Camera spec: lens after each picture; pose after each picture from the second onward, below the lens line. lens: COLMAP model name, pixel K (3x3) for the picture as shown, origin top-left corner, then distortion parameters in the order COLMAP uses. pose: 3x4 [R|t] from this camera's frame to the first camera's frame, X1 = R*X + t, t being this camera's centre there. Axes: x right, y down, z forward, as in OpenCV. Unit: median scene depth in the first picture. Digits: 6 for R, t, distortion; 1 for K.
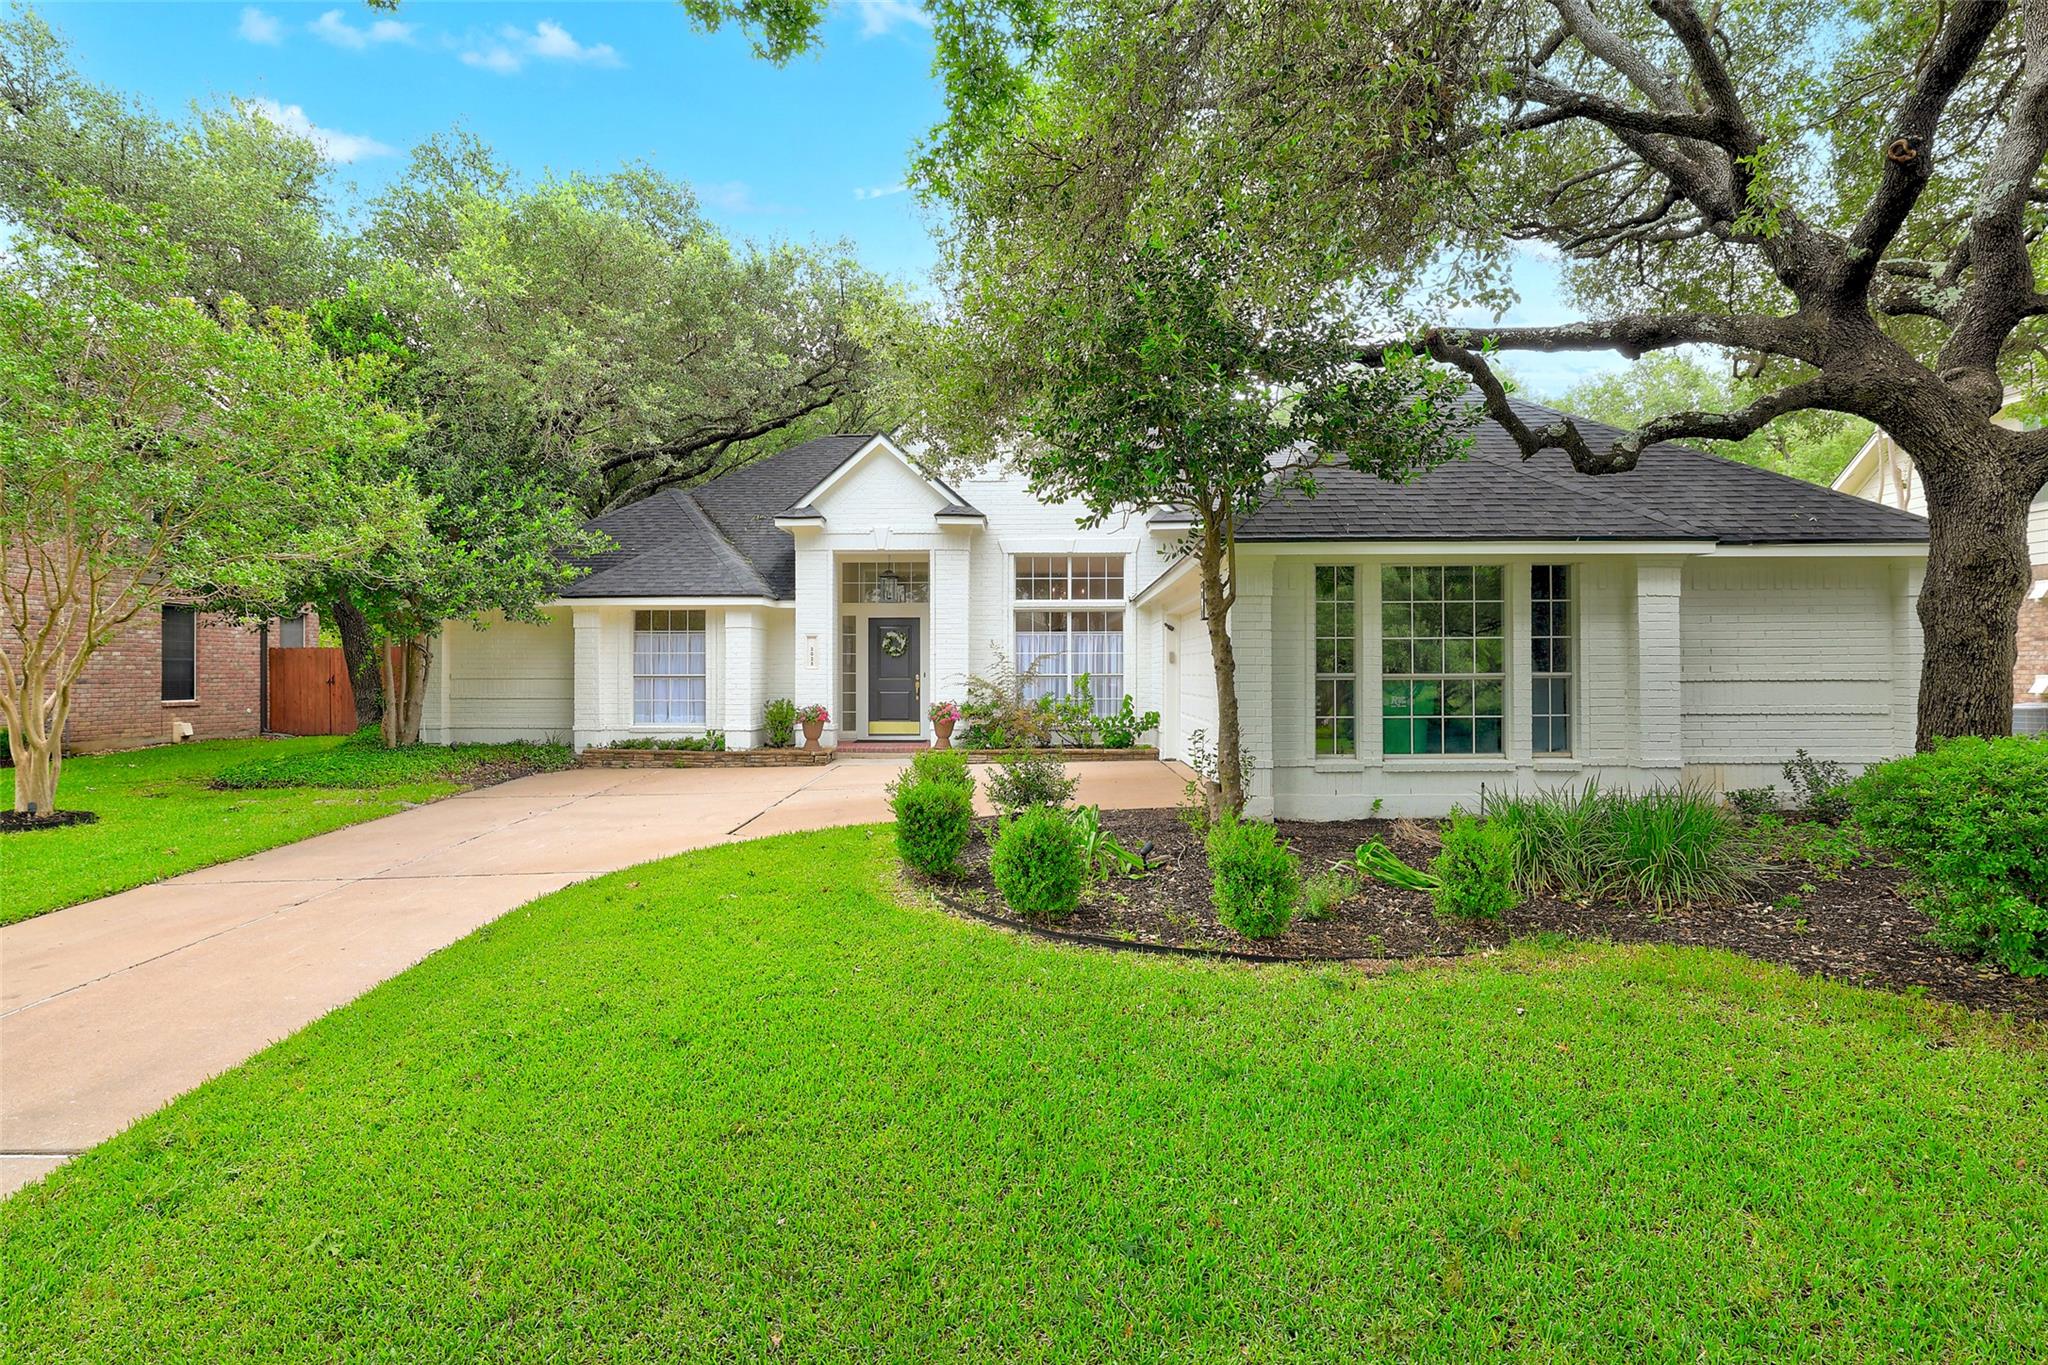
lens RADIAL K [[1092.0, 0, 1039.5], [0, 1092.0, 664.3], [0, 0, 1]] dist [0.004904, 0.001919]
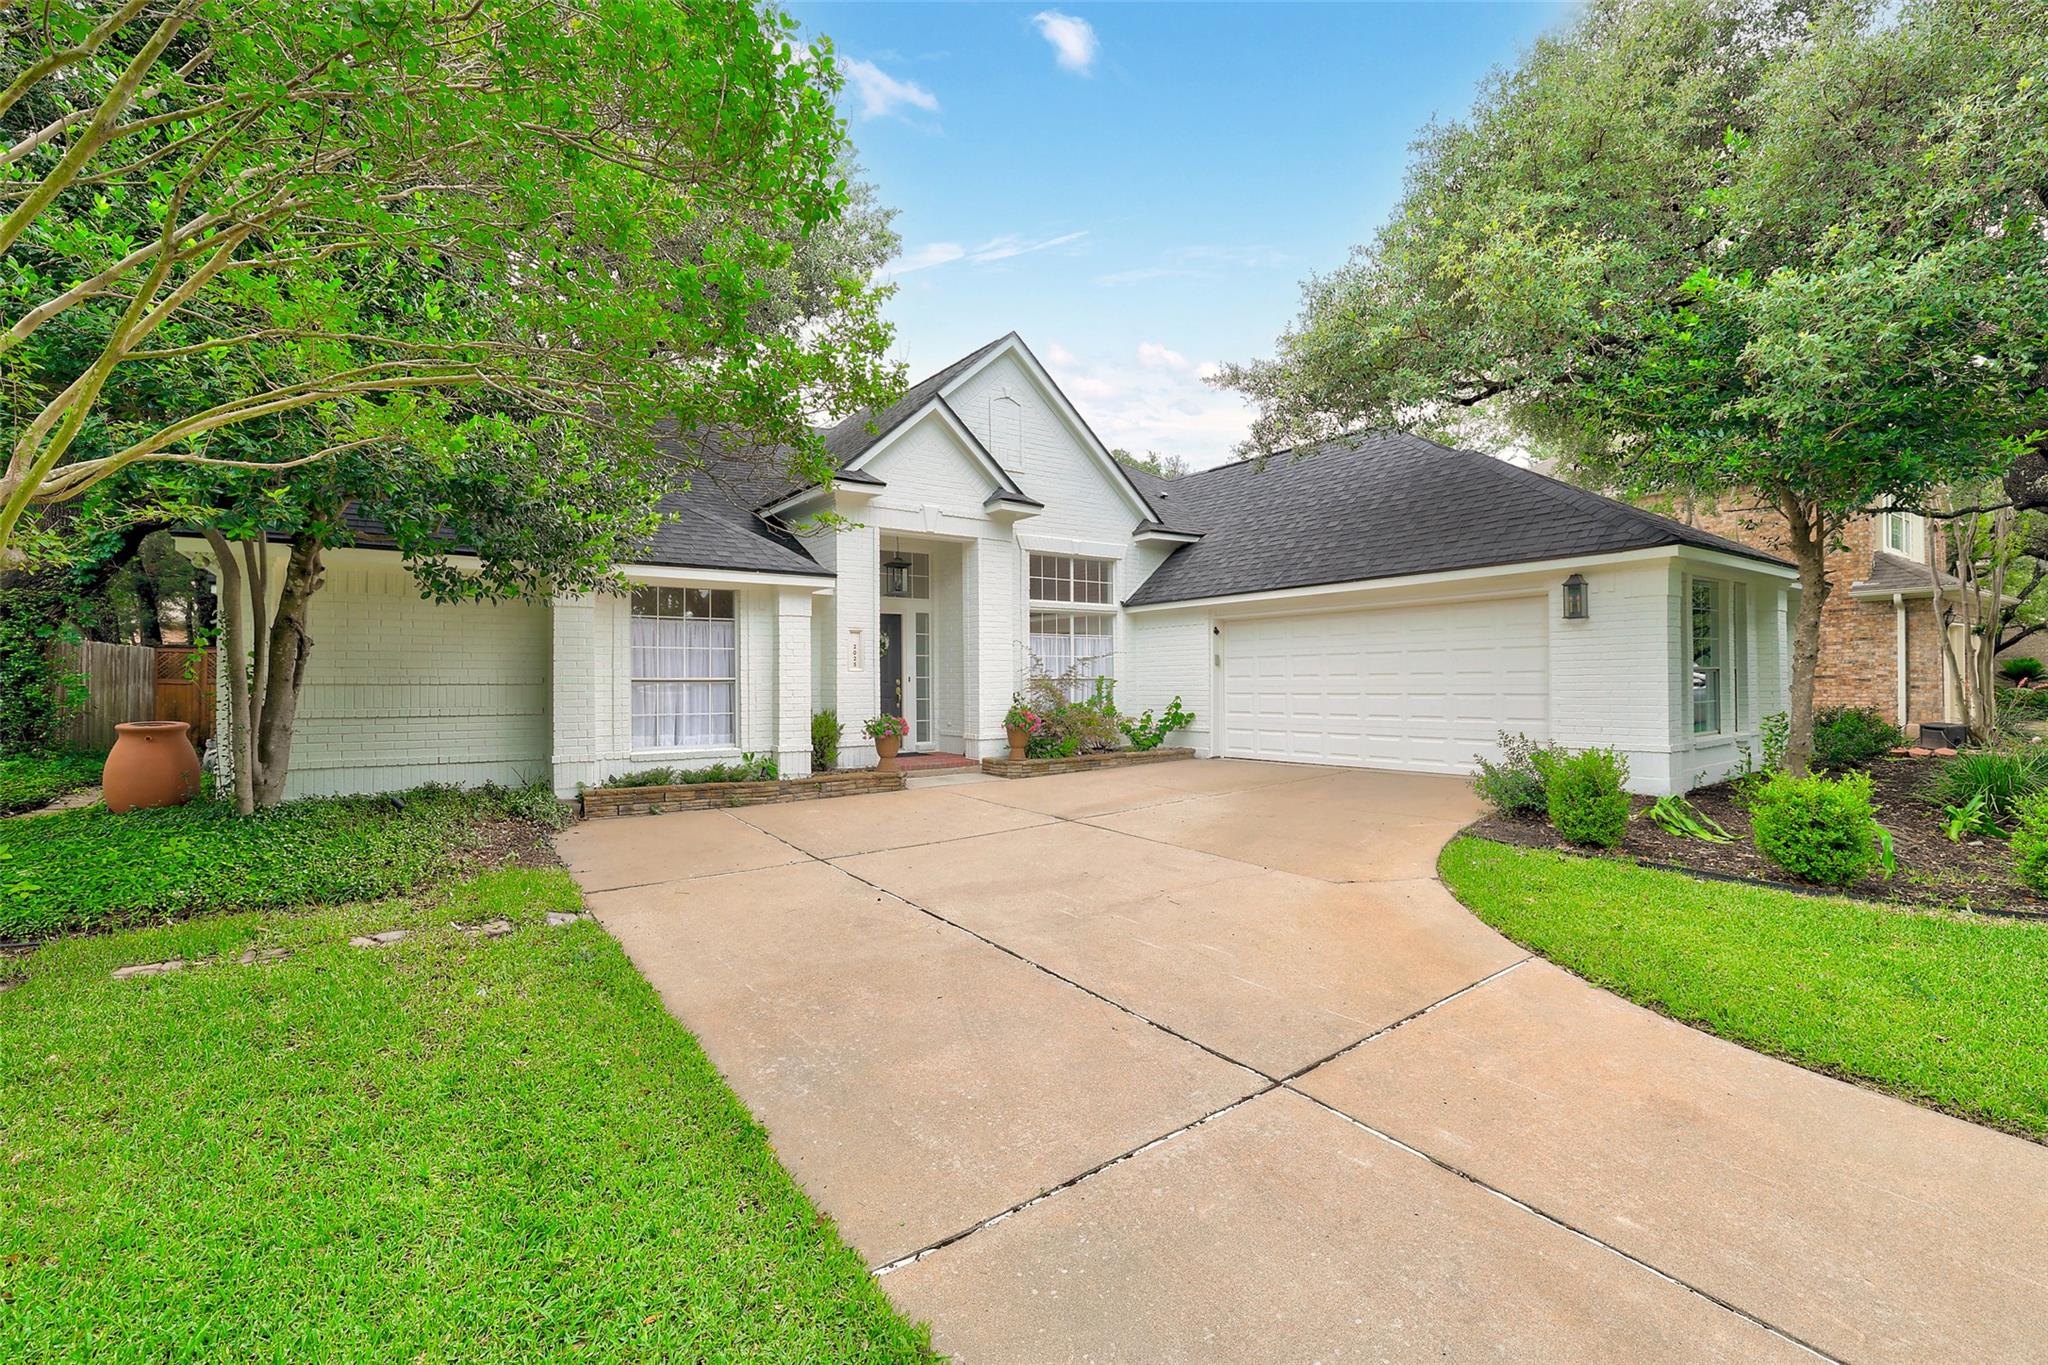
lens RADIAL K [[874.3, 0, 1013.0], [0, 874.3, 679.1], [0, 0, 1]] dist [0.000546, 0.000666]
pose [[0.805432, -0.001452, 0.592686, -0.507086], [-0.001019, 0.999992, 0.003834, 0.007807], [-0.592687, -0.003692, 0.805425, 0.415051]]
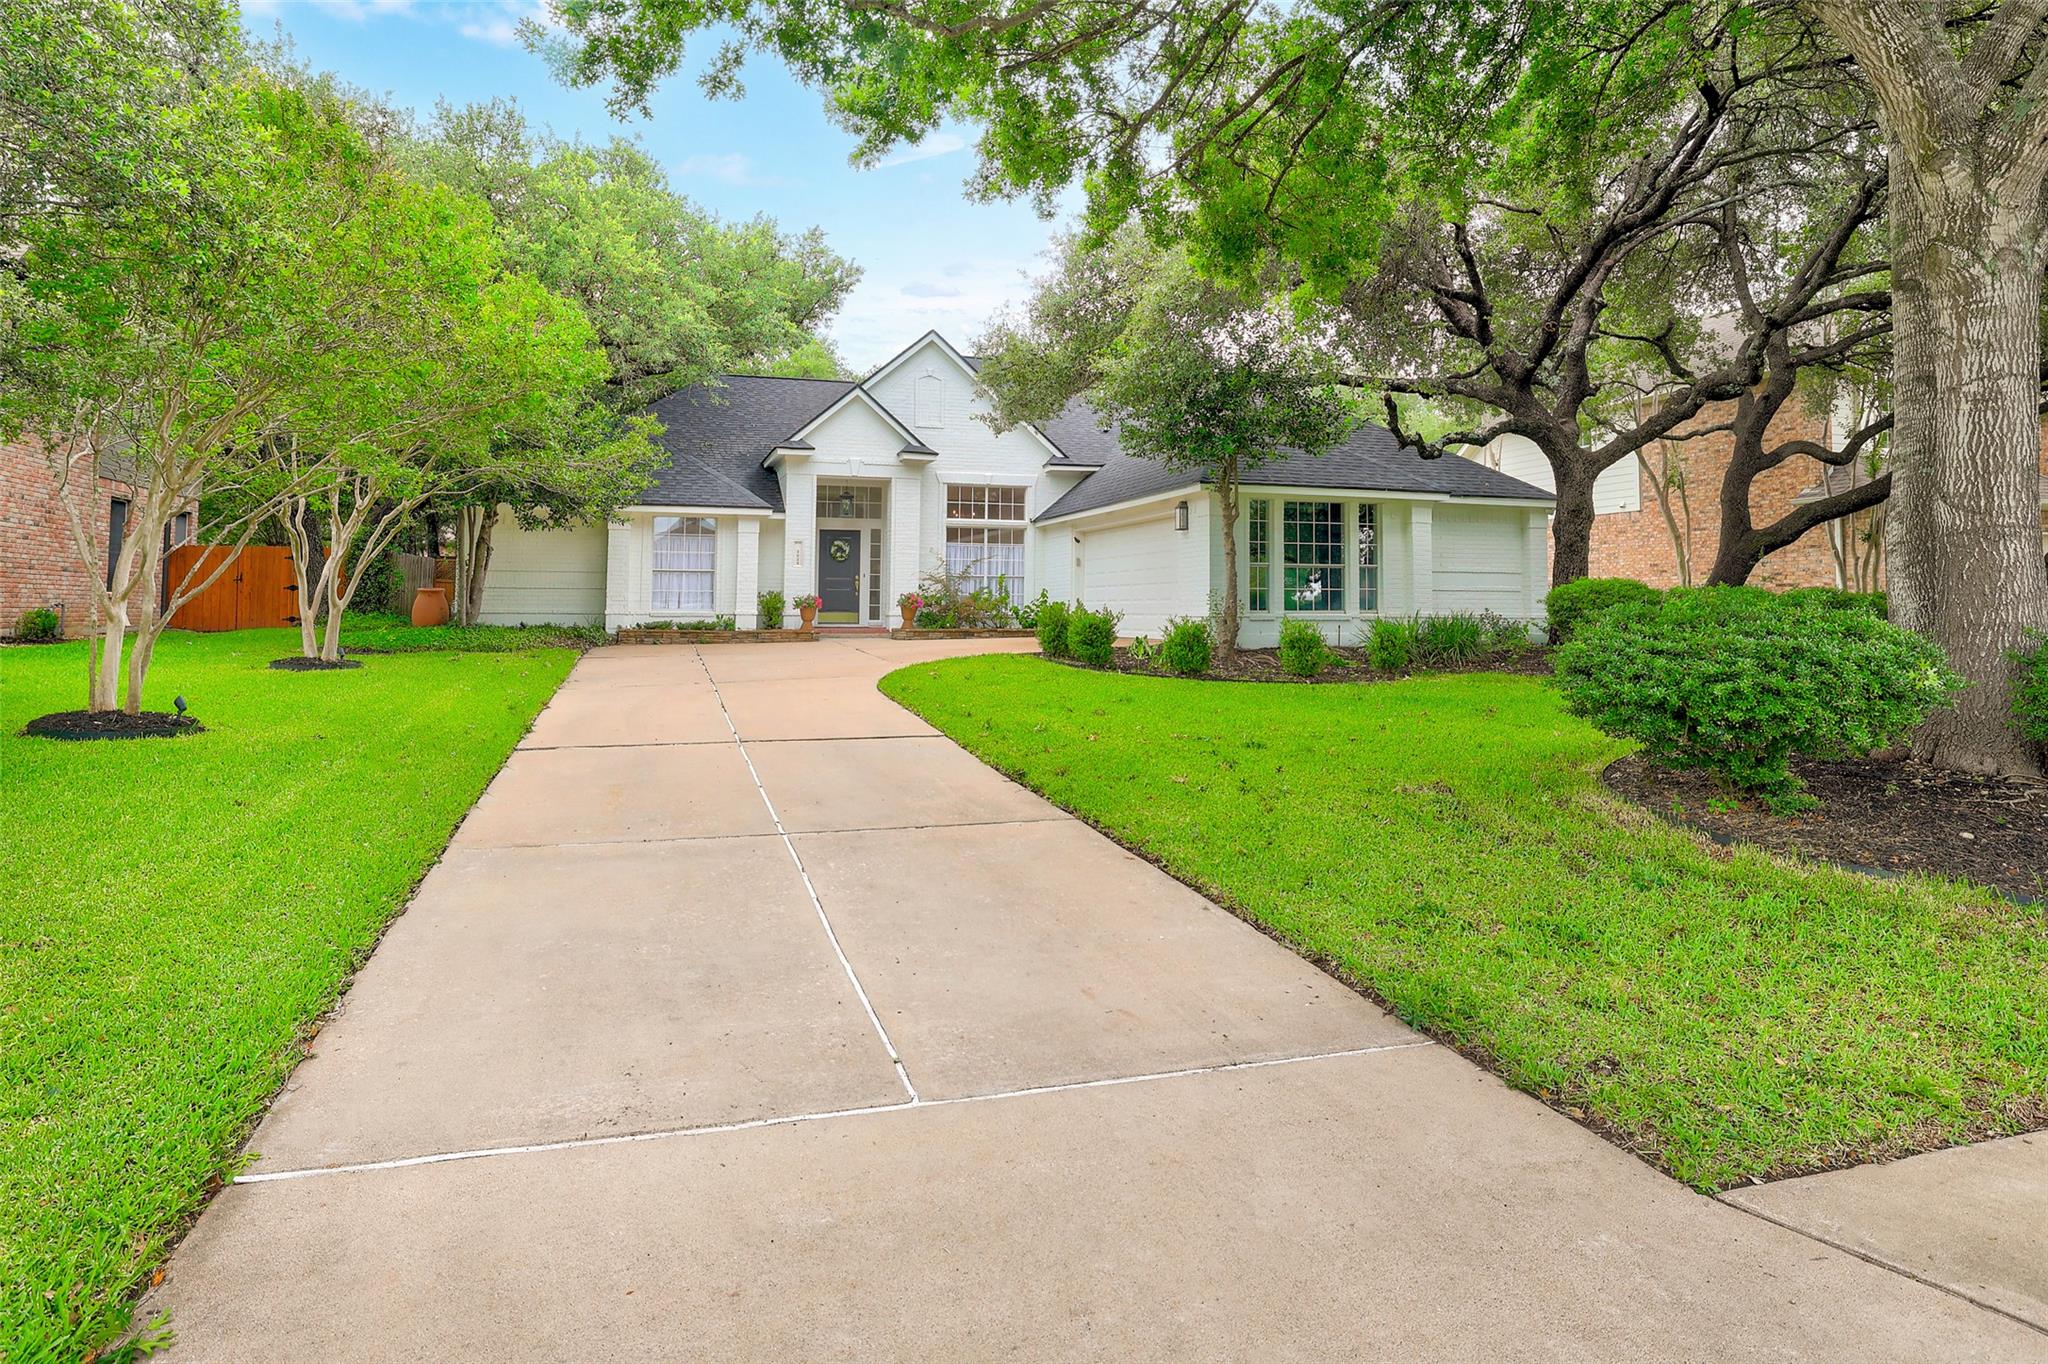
lens RADIAL K [[1145.9, 0, 1032.2], [0, 1145.9, 548.5], [0, 0, 1]] dist [0.021074, 0.000707]
pose [[0.944424, 0.023278, 0.327906, -0.393958], [-0.007458, 0.998750, -0.049421, 0.046764], [-0.328646, 0.044228, 0.943417, -0.346810]]
